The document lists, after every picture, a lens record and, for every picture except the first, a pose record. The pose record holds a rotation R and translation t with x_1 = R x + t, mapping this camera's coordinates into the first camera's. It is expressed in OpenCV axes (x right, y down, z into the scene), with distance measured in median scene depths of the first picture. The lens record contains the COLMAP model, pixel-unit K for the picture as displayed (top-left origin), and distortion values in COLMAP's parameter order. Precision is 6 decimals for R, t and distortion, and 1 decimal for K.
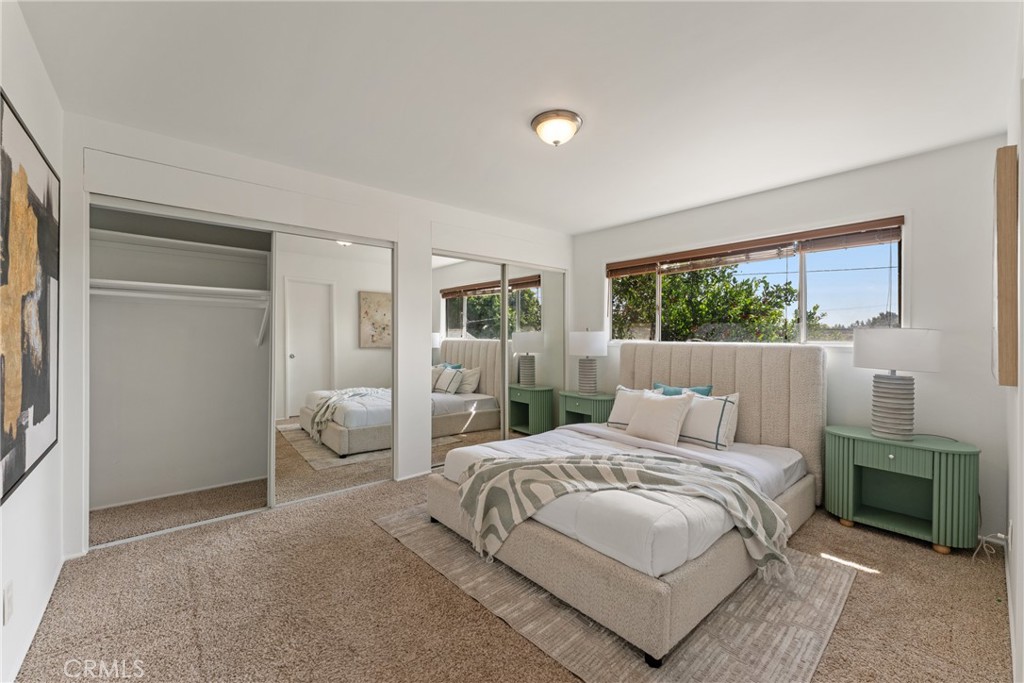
lens RADIAL K [[403.0, 0, 509.1], [0, 403.0, 340.3], [0, 0, 1]] dist [-0.001424, -0.000052]
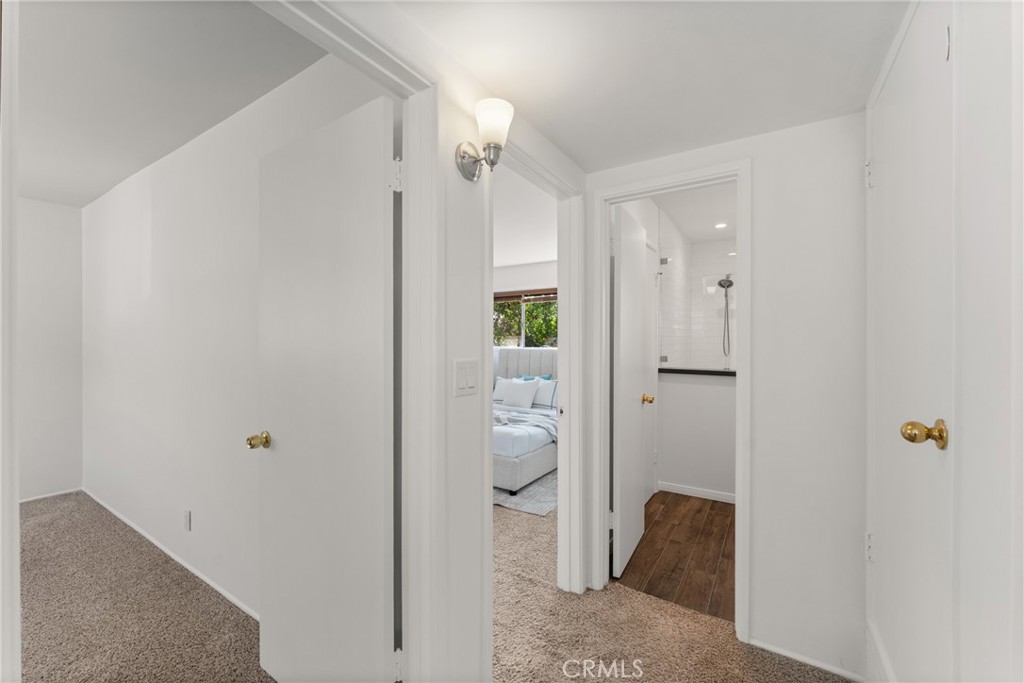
lens RADIAL K [[403.0, 0, 509.0], [0, 403.0, 340.1], [0, 0, 1]] dist [-0.001424, -0.000052]
pose [[0.957143, -0.002747, 0.289604, -0.125317], [0.004047, 0.999984, -0.003889, -0.019723], [-0.289589, 0.004895, 0.957139, -0.462604]]
